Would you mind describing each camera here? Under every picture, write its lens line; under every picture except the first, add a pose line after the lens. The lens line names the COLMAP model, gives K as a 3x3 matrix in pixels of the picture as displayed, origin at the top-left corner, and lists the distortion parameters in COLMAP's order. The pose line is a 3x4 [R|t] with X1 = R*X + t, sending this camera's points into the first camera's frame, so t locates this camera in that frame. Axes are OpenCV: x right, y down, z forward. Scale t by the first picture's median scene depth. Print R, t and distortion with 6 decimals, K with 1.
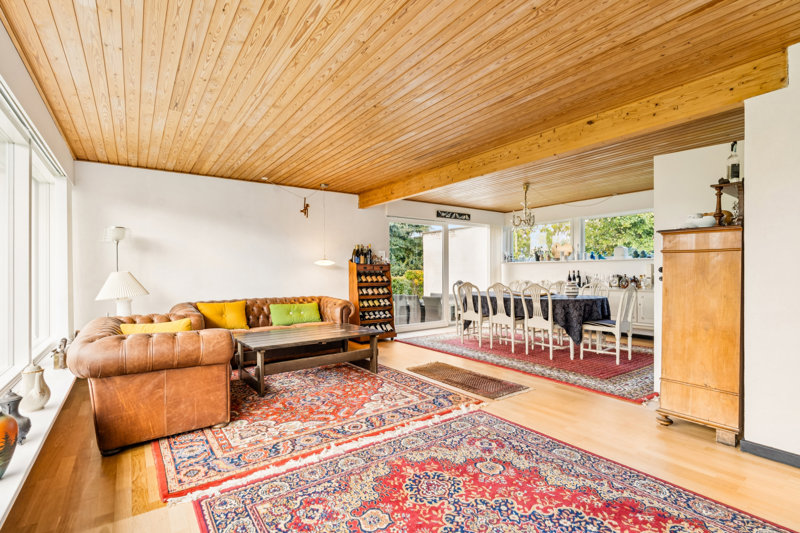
lens RADIAL K [[371.5, 0, 398.6], [0, 371.5, 271.9], [0, 0, 1]] dist [-0.002133, 0.000092]
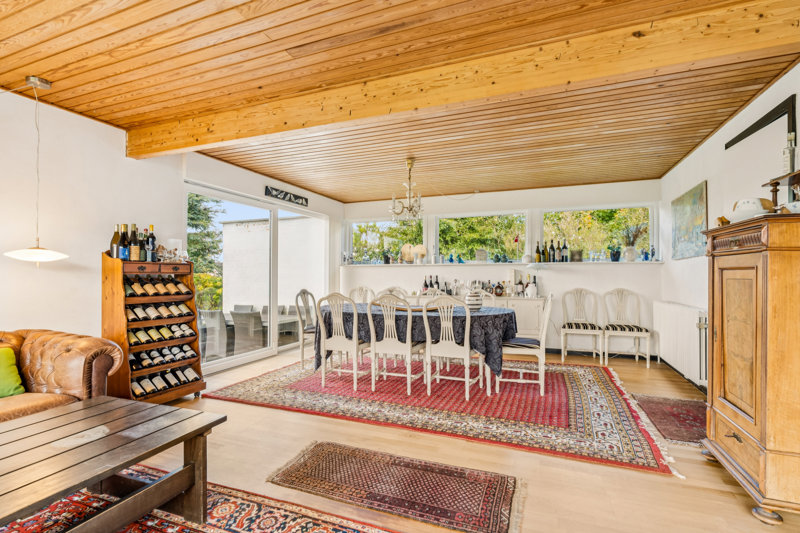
lens RADIAL K [[371.5, 0, 398.8], [0, 371.5, 273.1], [0, 0, 1]] dist [-0.002133, 0.000092]
pose [[0.838205, 0.009464, 0.545273, -0.080115], [-0.005576, 0.999946, -0.008783, -0.001904], [-0.545327, 0.004322, 0.838212, 0.403063]]
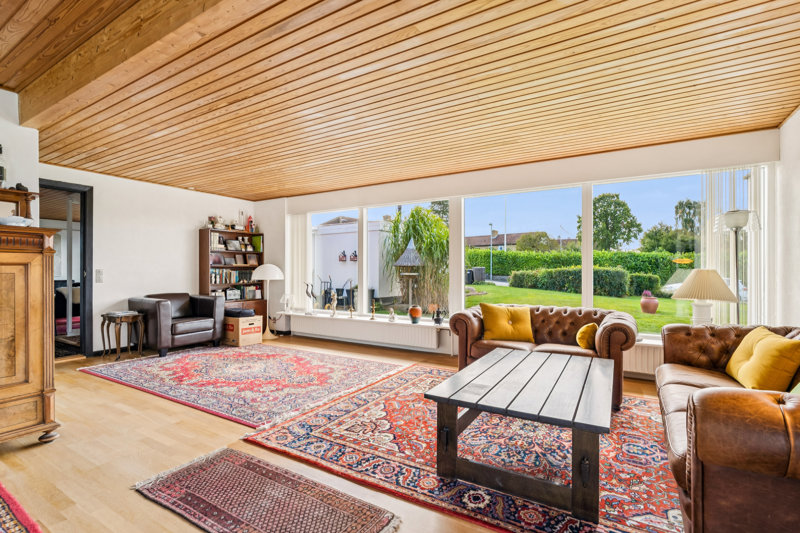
lens RADIAL K [[371.5, 0, 400.3], [0, 371.5, 266.1], [0, 0, 1]] dist [-0.002133, 0.000092]
pose [[-0.917838, 0.004644, -0.396928, 0.142130], [0.005996, 0.999980, -0.002164, -0.007099], [0.396910, -0.004366, -0.917847, 1.093569]]
